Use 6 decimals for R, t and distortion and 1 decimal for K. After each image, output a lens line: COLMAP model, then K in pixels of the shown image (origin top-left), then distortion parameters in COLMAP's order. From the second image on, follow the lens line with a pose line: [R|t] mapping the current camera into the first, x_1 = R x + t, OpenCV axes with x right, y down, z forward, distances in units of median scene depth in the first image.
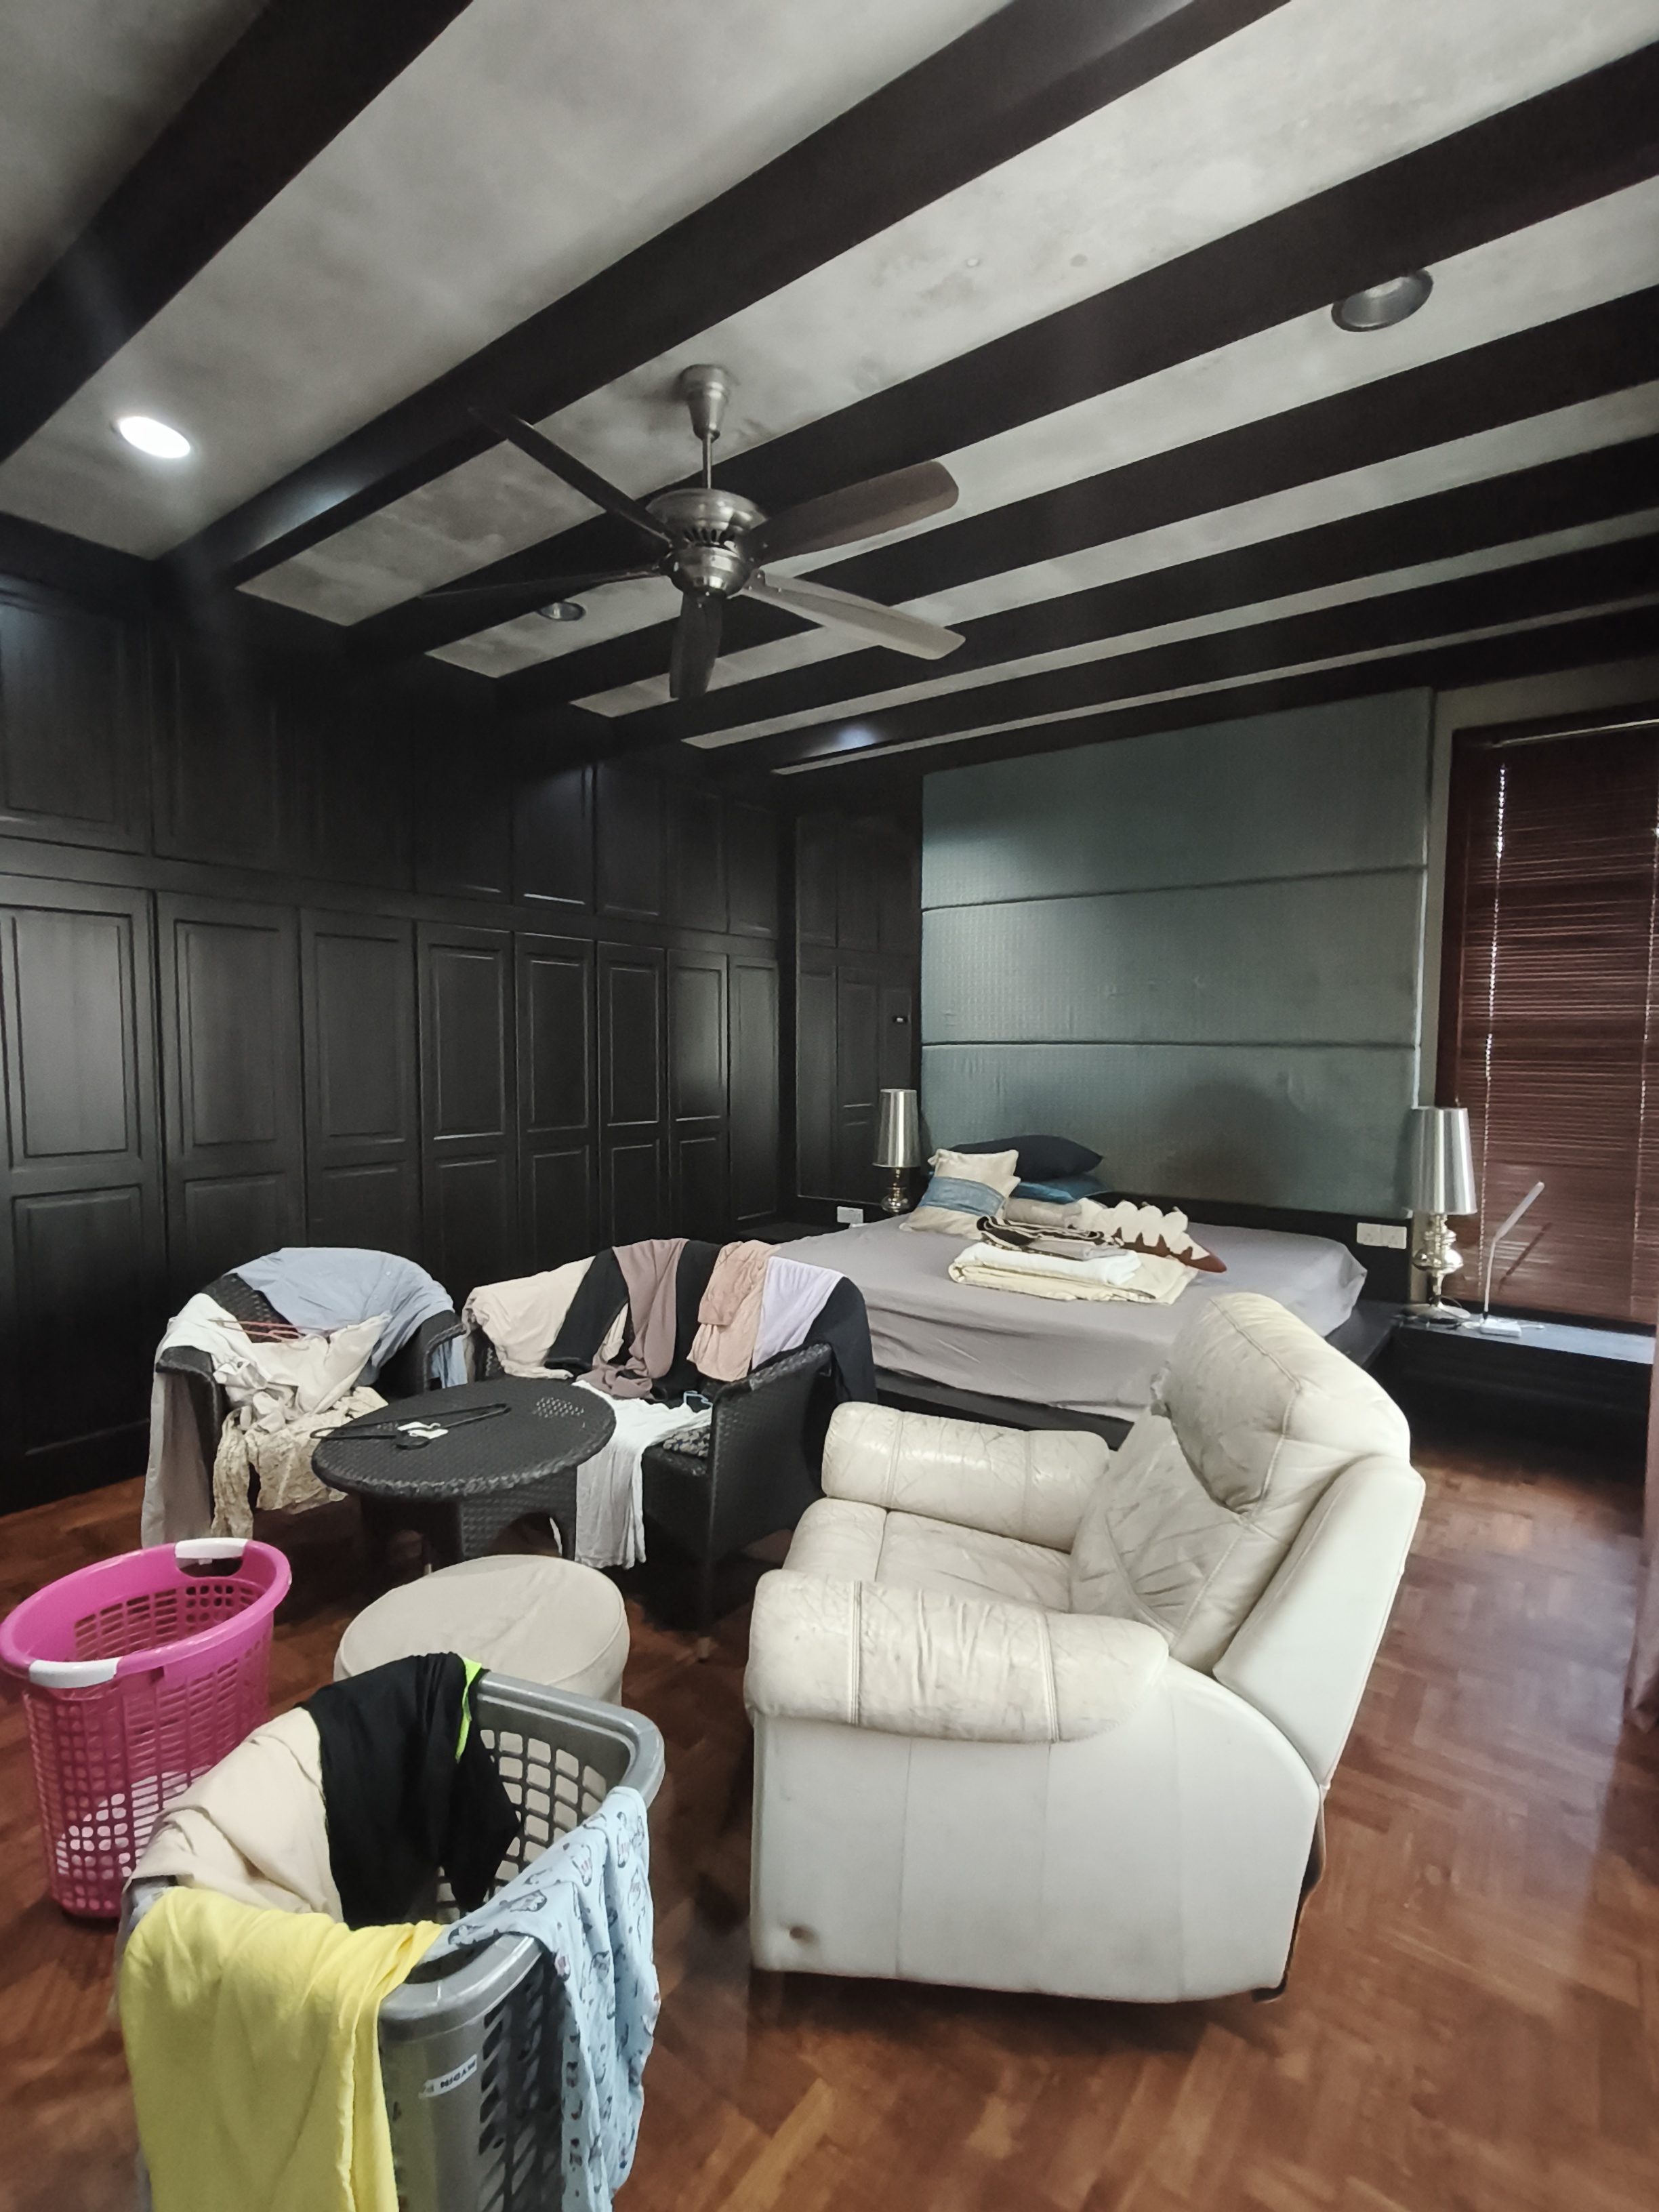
lens RADIAL K [[1037.4, 0, 853.2], [0, 1037.4, 1111.4], [0, 0, 1]] dist [-0.002552, 0.001279]
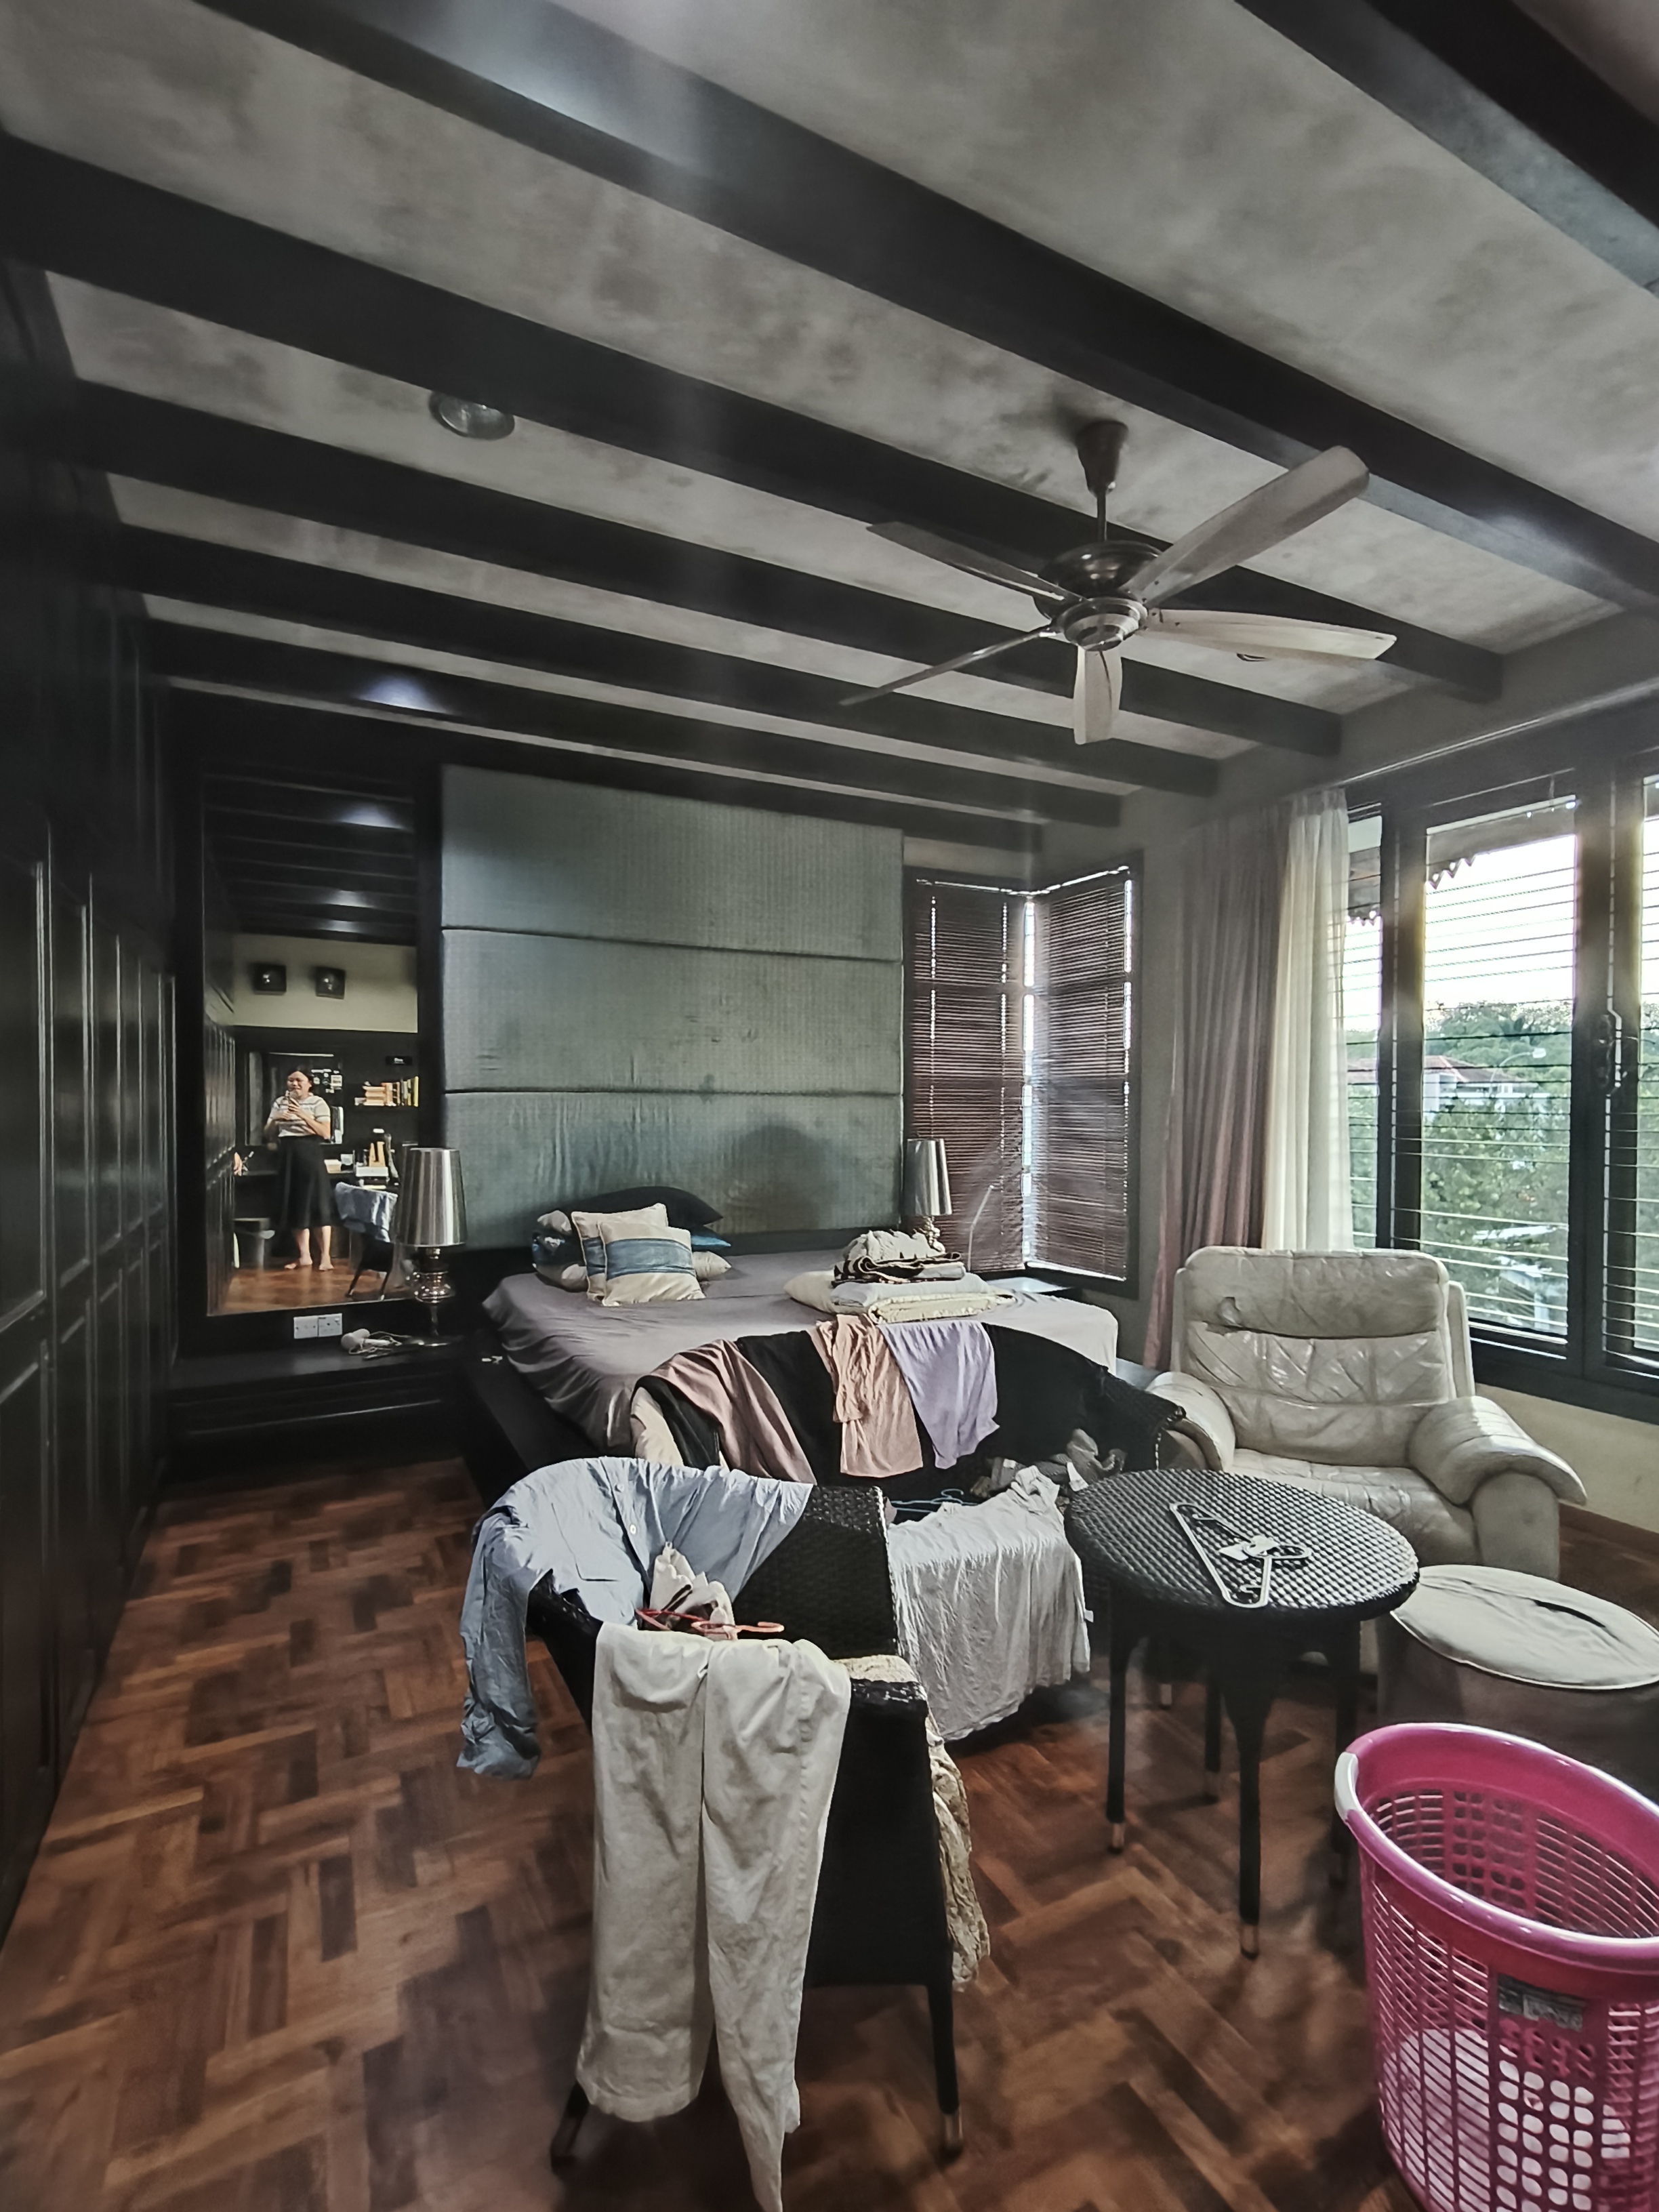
lens RADIAL K [[1037.4, 0, 853.0], [0, 1037.4, 1104.5], [0, 0, 1]] dist [-0.002552, 0.001279]
pose [[0.435499, -0.004148, 0.900180, -0.689851], [0.058485, 0.998007, -0.023696, -0.022306], [-0.898288, 0.062967, 0.434873, 0.481038]]
